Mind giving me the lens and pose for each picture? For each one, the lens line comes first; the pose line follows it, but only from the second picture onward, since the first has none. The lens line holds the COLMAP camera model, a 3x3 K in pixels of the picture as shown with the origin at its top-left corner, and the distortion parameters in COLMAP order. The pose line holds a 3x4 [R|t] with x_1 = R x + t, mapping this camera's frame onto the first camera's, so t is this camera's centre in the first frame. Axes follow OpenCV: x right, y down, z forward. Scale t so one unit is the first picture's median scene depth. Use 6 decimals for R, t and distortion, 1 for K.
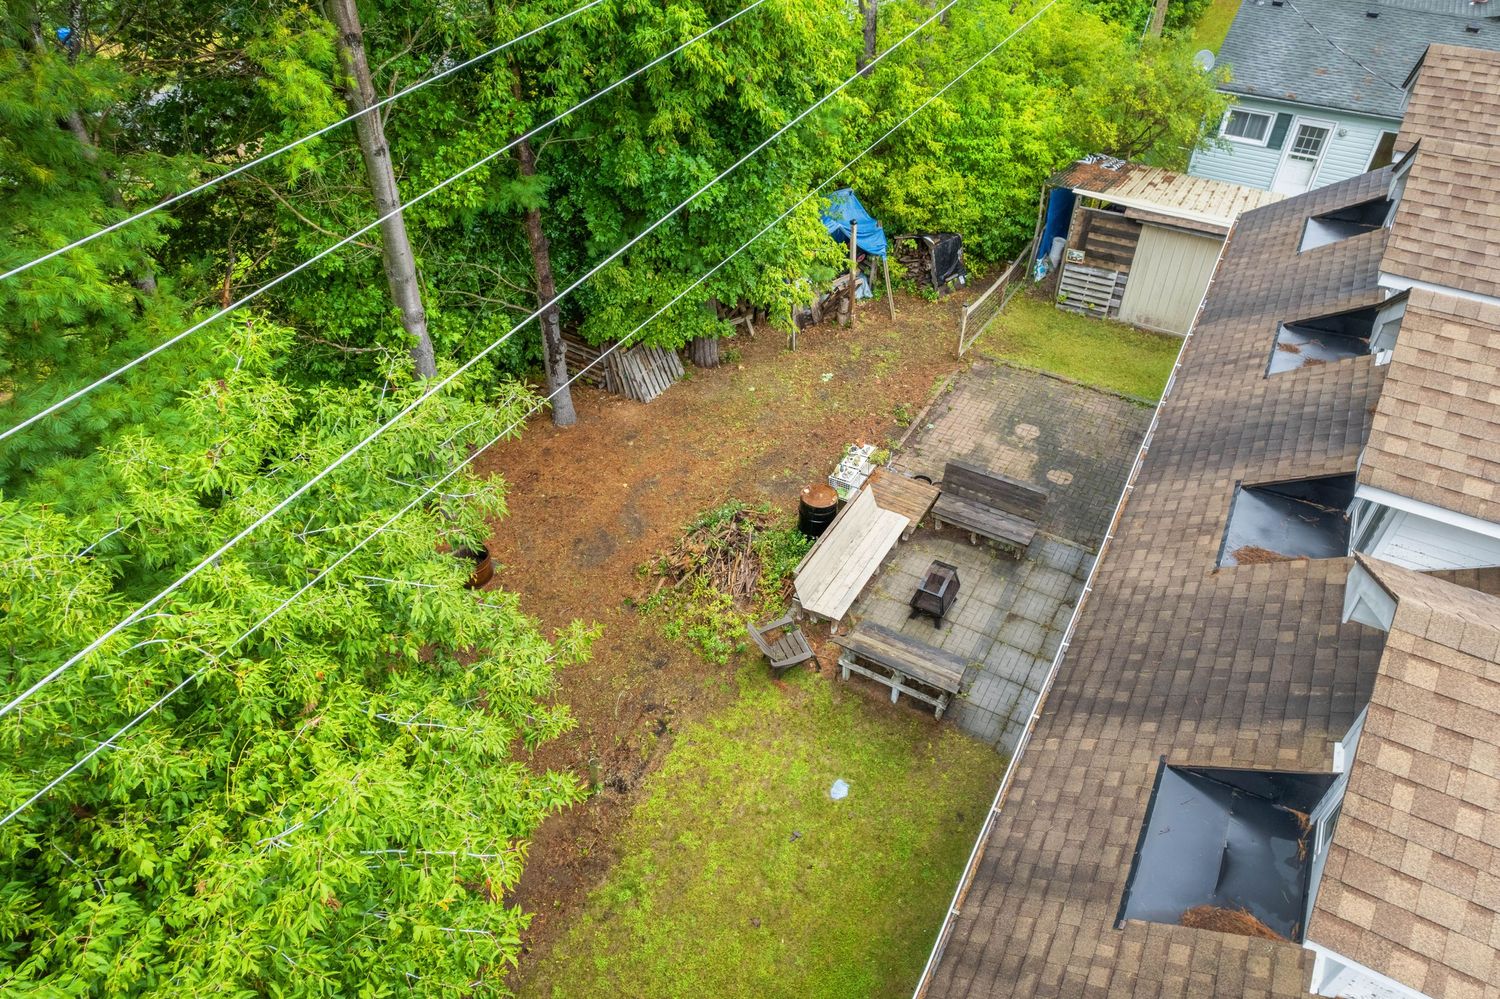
lens RADIAL K [[972.1, 0, 758.7], [0, 972.1, 495.4], [0, 0, 1]] dist [-0.064462, 0.057320]
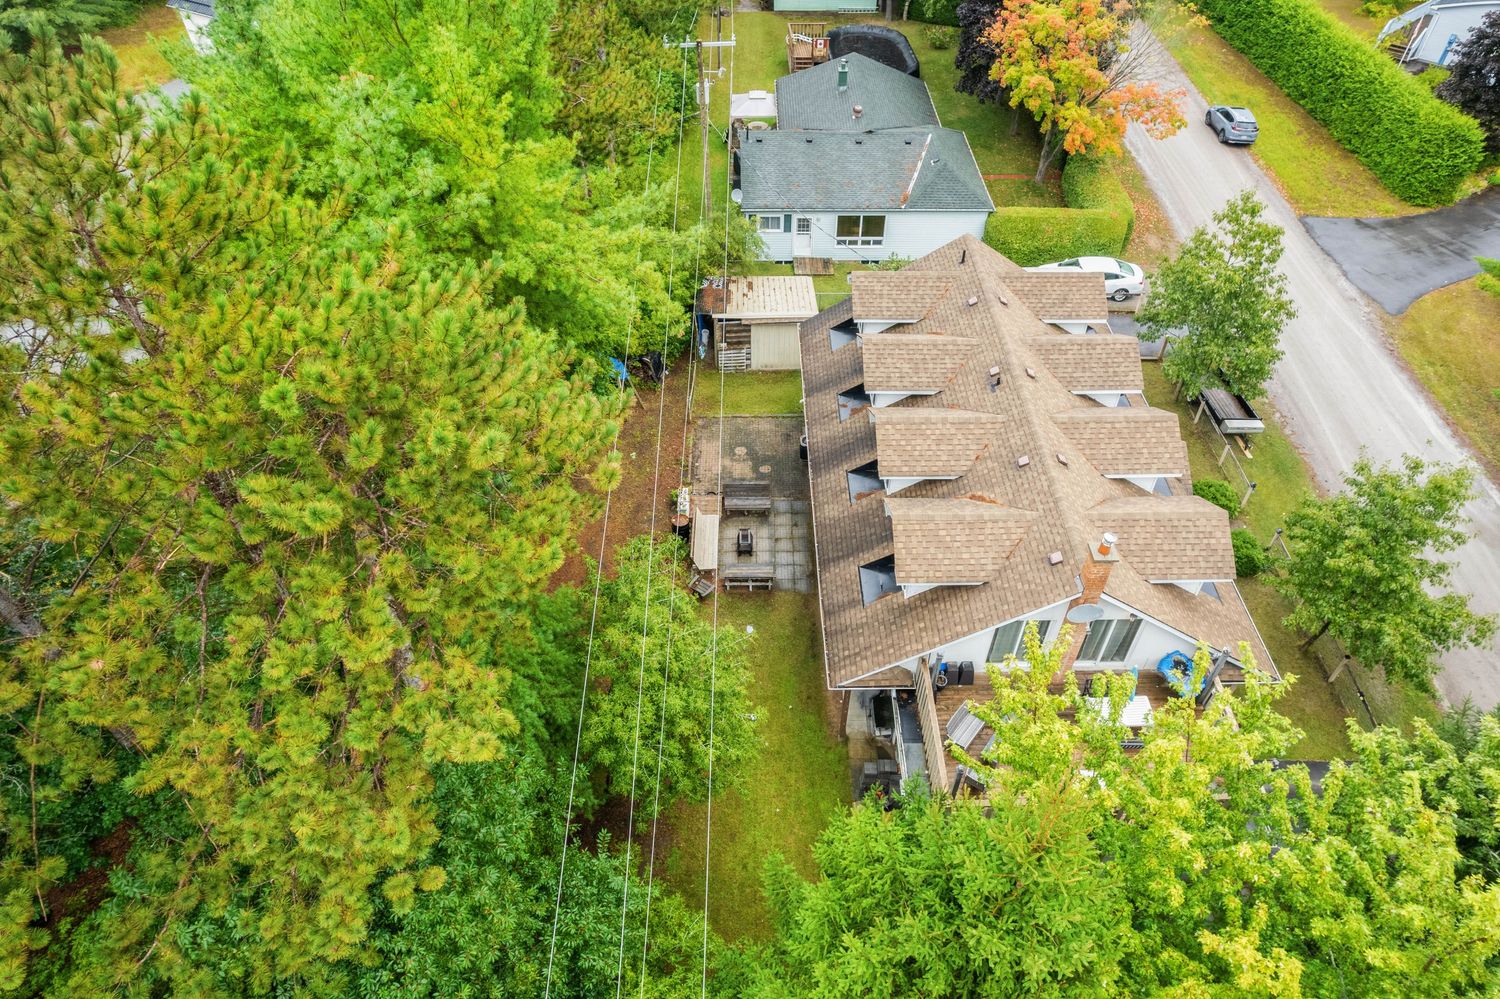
lens RADIAL K [[972.1, 0, 745.7], [0, 972.1, 505.3], [0, 0, 1]] dist [-0.064462, 0.057320]
pose [[0.870358, -0.354610, 0.341655, -0.540221], [0.327726, 0.934995, 0.135574, -0.277221], [-0.367521, -0.006029, 0.929996, -1.084978]]
